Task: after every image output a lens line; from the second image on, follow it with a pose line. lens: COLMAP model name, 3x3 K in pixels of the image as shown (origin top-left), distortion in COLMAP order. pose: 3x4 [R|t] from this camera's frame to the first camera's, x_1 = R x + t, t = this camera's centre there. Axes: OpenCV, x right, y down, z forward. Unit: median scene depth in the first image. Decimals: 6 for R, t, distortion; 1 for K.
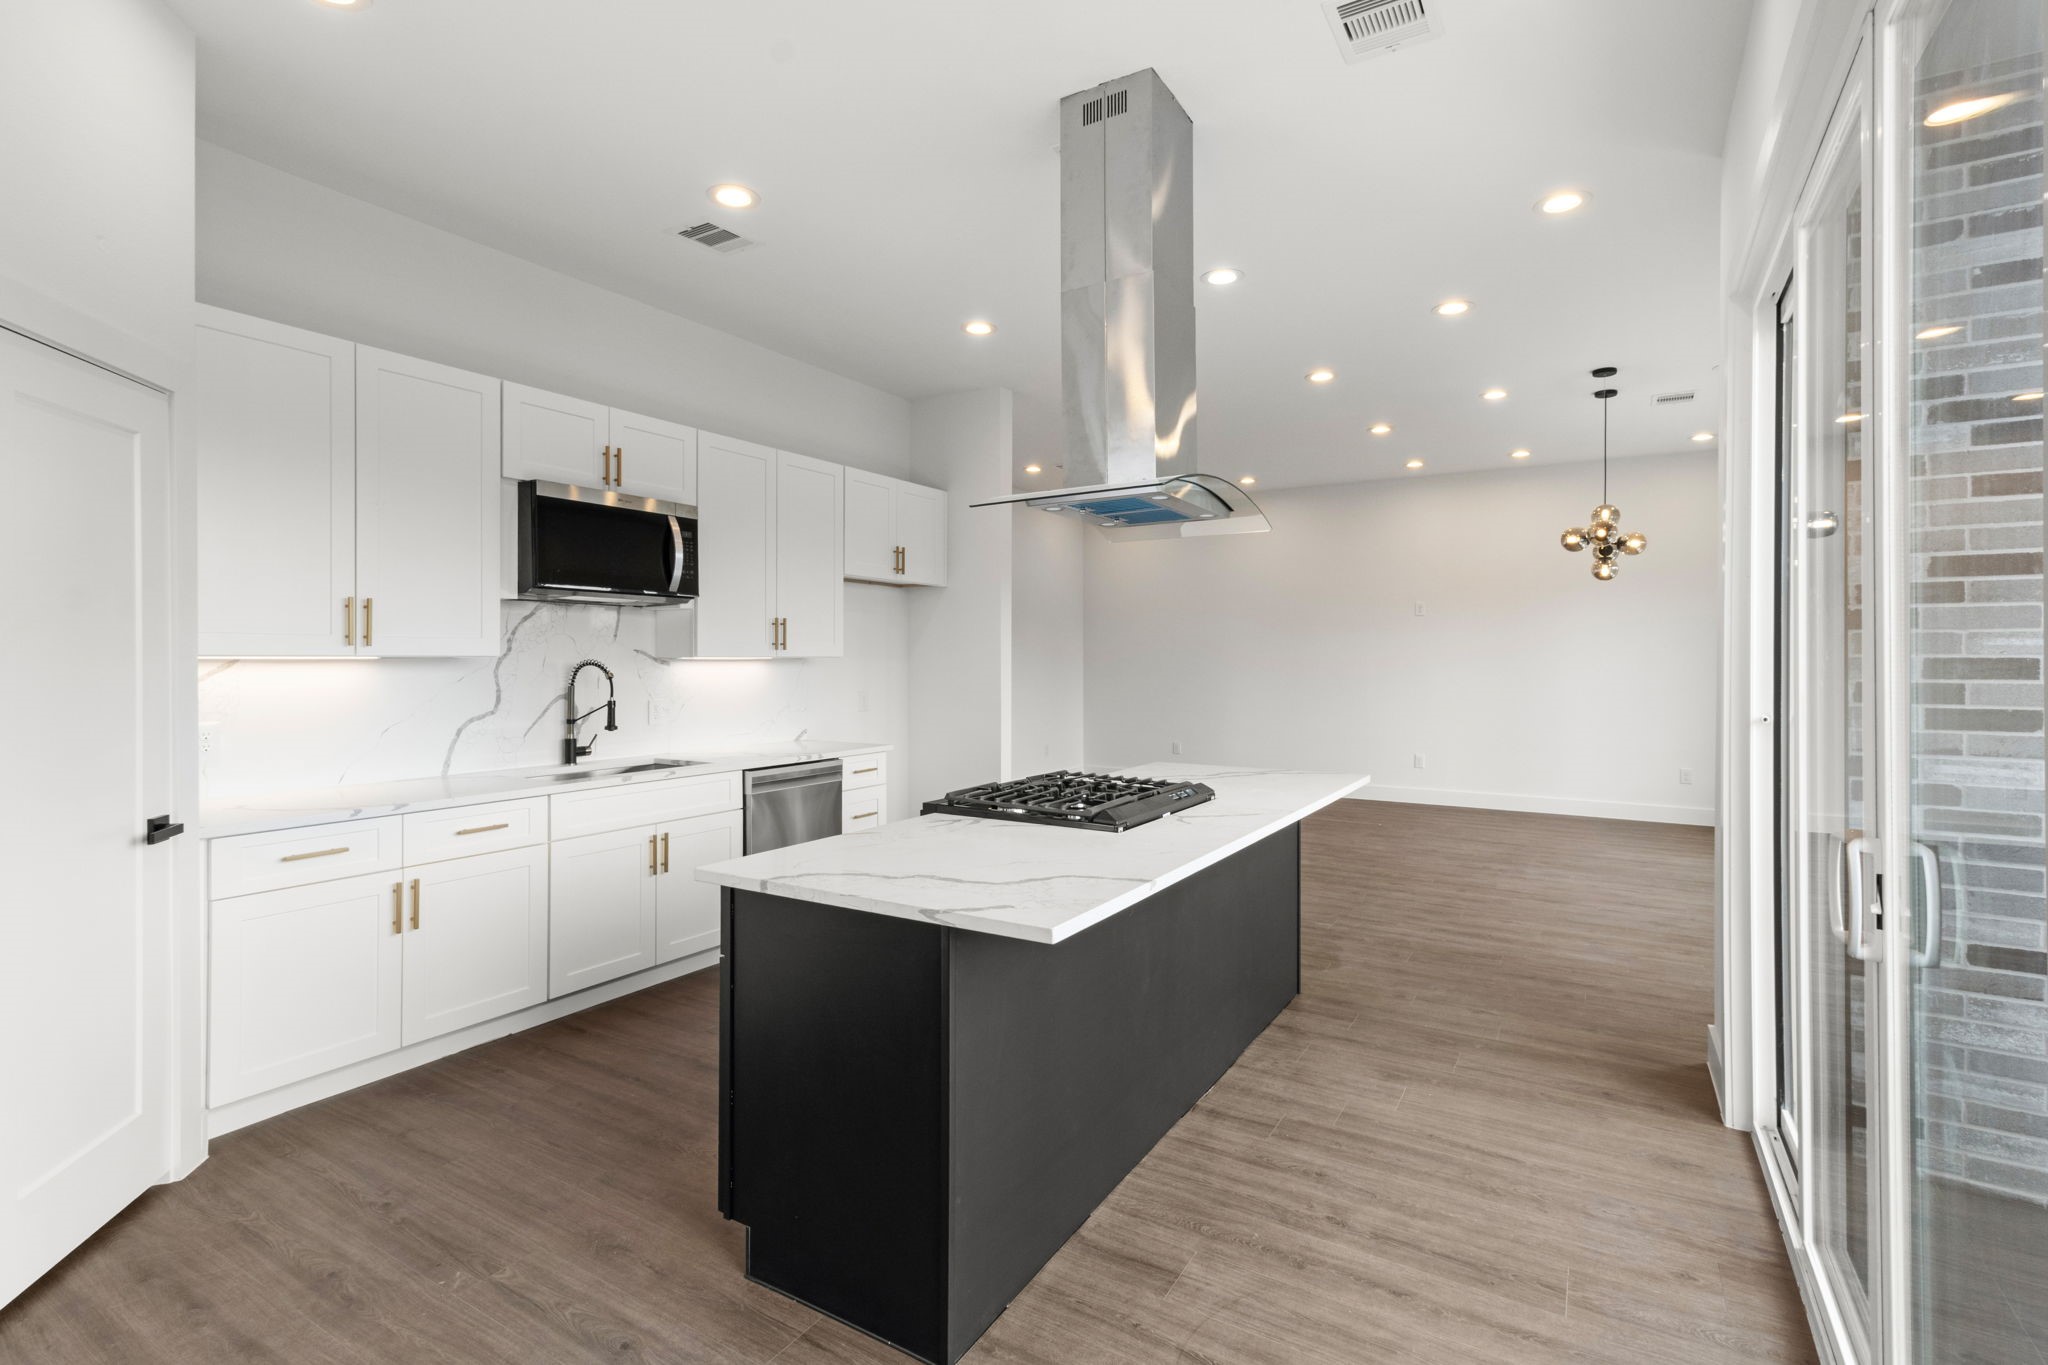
lens RADIAL K [[963.4, 0, 1024.0], [0, 963.4, 682.5], [0, 0, 1]] dist [0.000962, 0.000568]
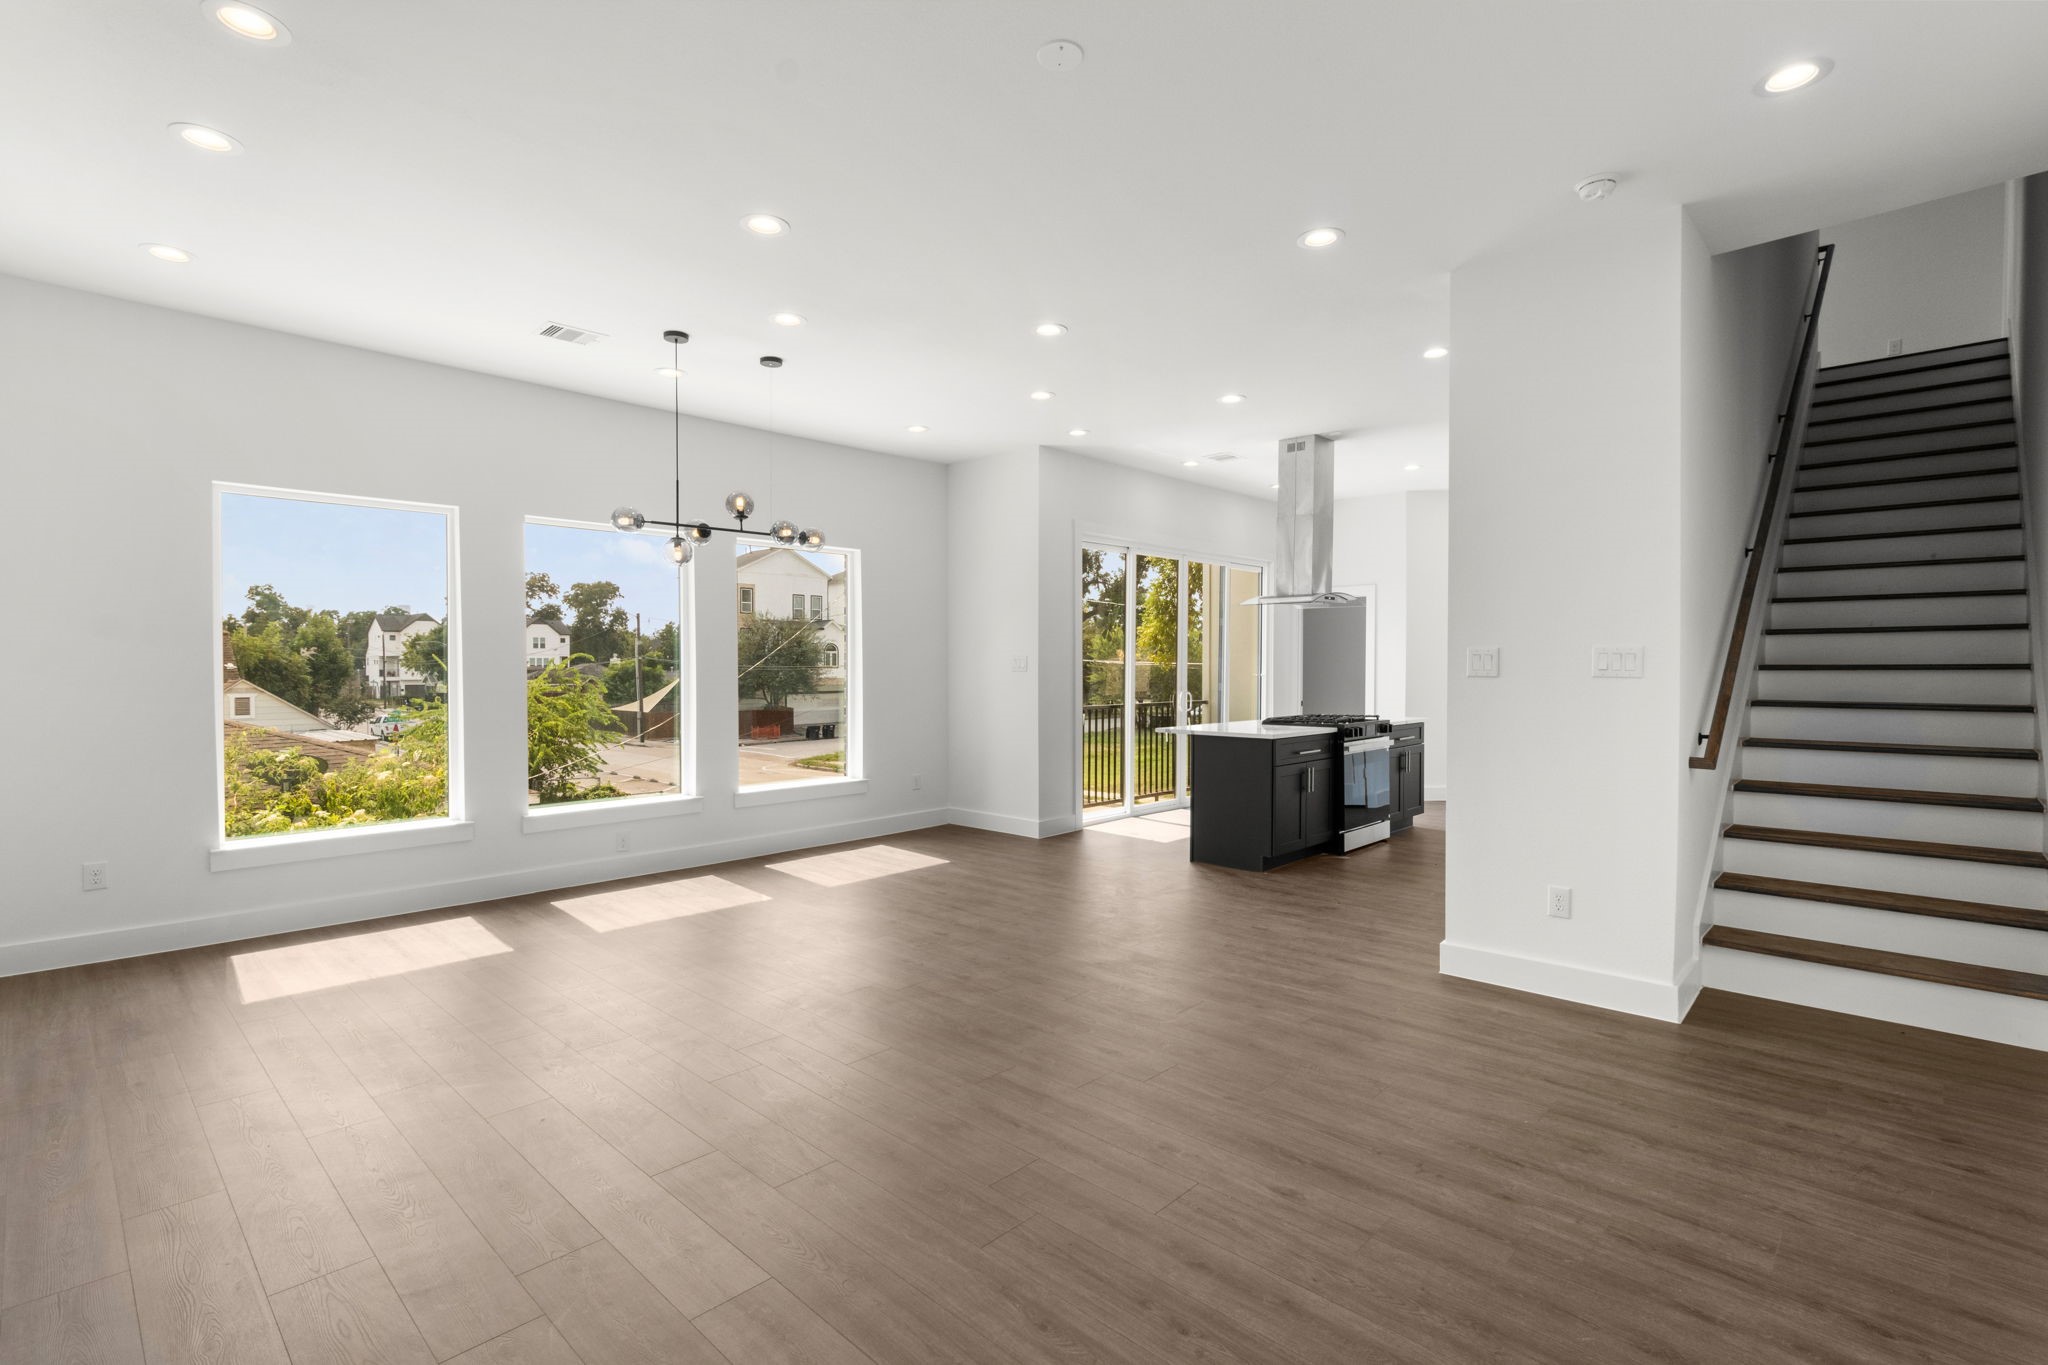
lens RADIAL K [[963.4, 0, 1024.0], [0, 963.4, 682.5], [0, 0, 1]] dist [0.000962, 0.000568]
pose [[-0.976625, -0.003448, 0.214922, 0.223081], [0.006676, 0.998902, 0.046363, -0.069699], [-0.214846, 0.046714, -0.975530, 2.843155]]
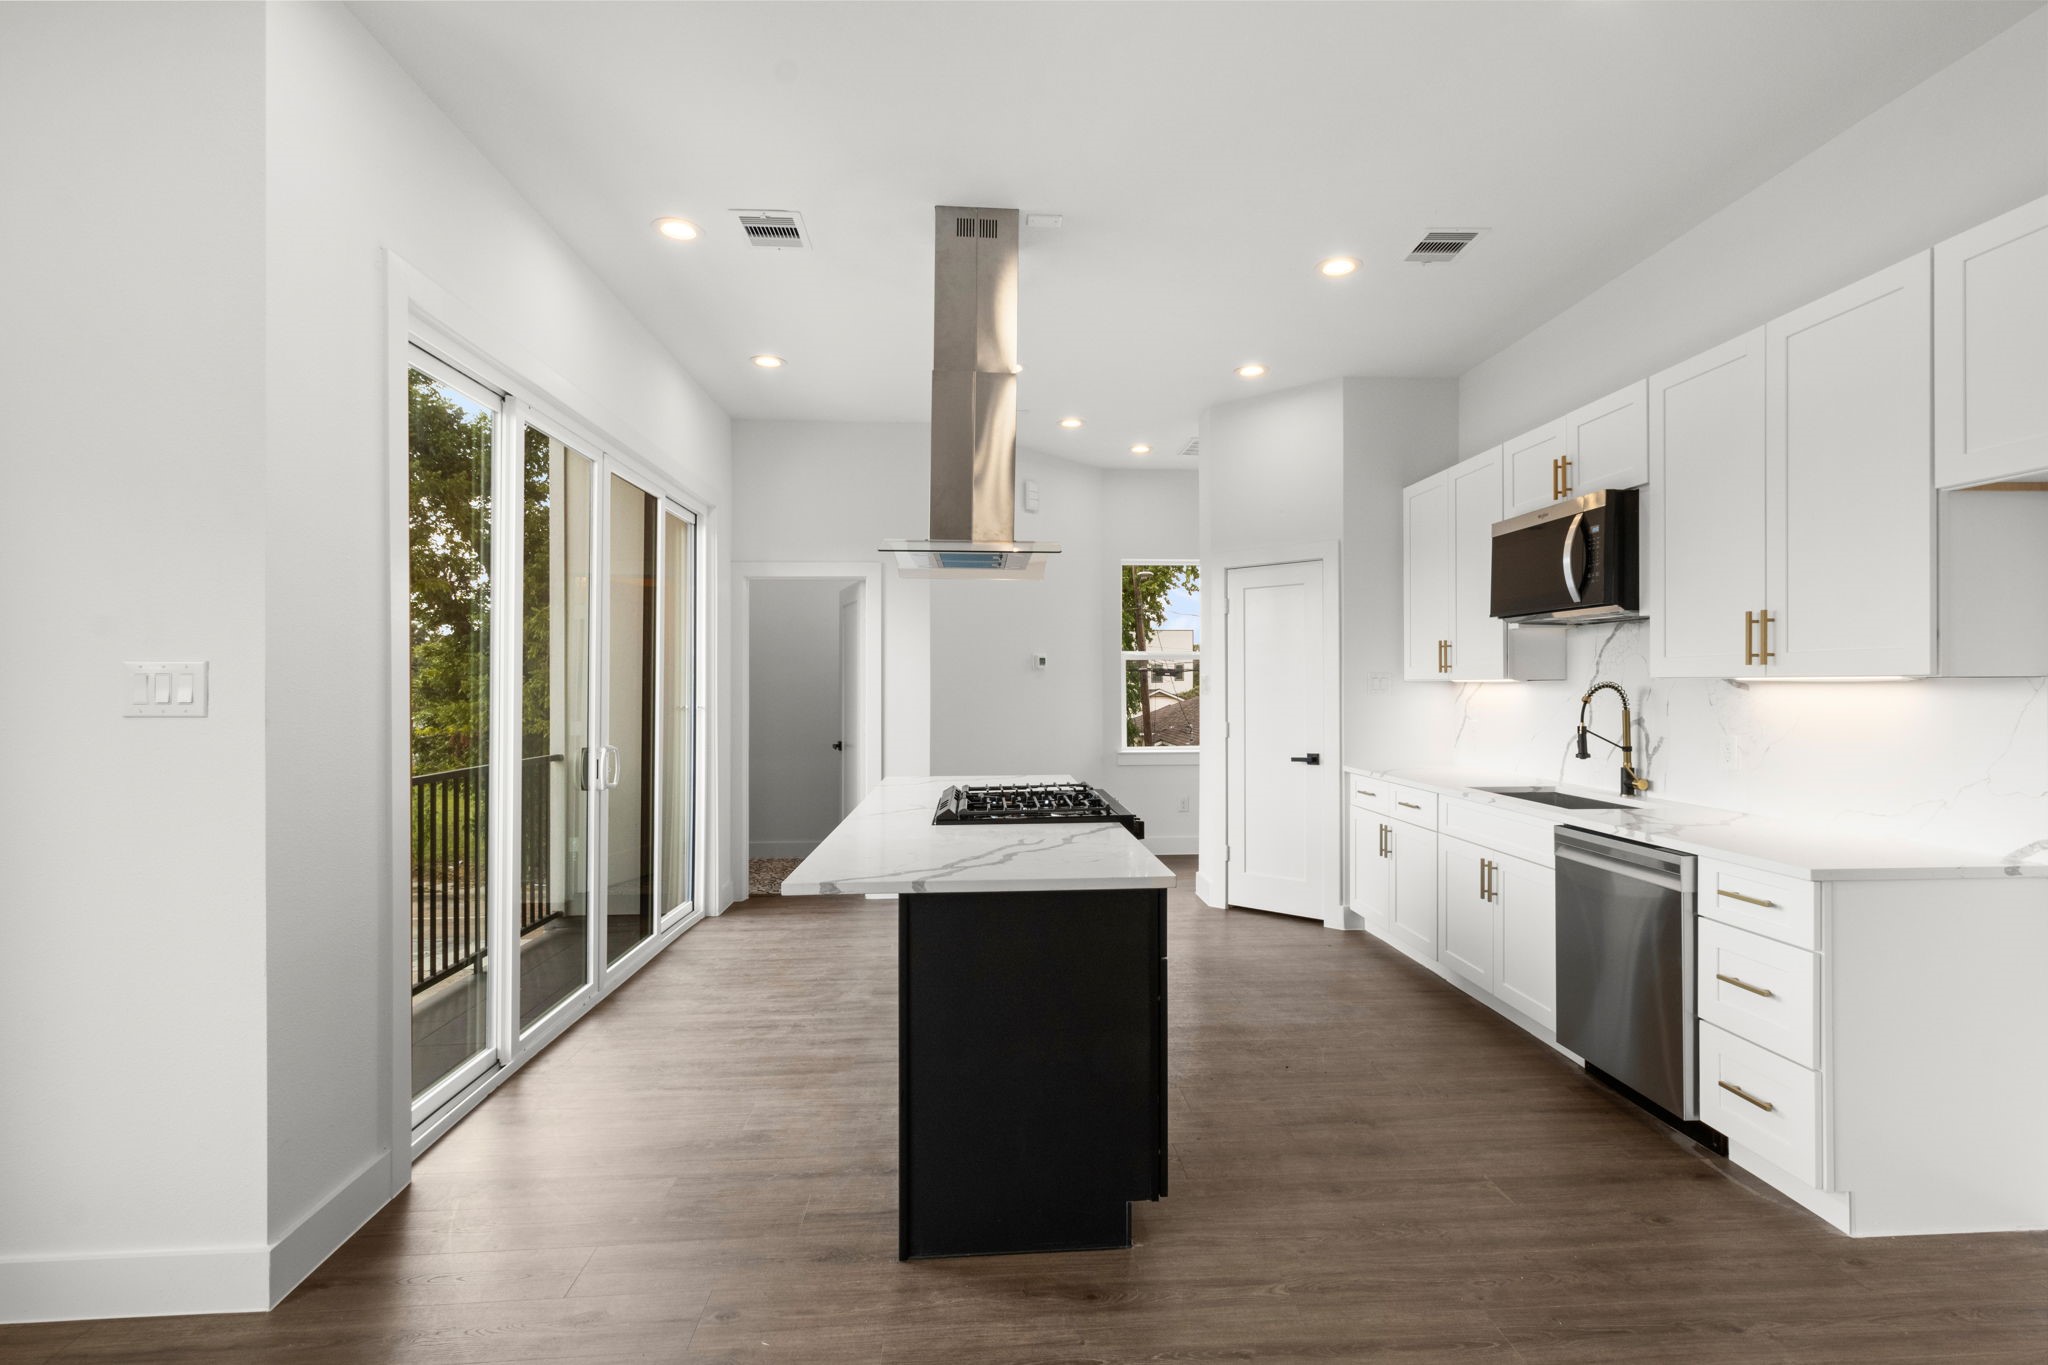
lens RADIAL K [[963.4, 0, 1024.0], [0, 963.4, 682.5], [0, 0, 1]] dist [0.000962, 0.000568]
pose [[-0.826412, -0.000302, -0.563066, 0.583742], [-0.013423, 0.999726, 0.019164, -0.037018], [0.562906, 0.023395, -0.826190, 1.603279]]
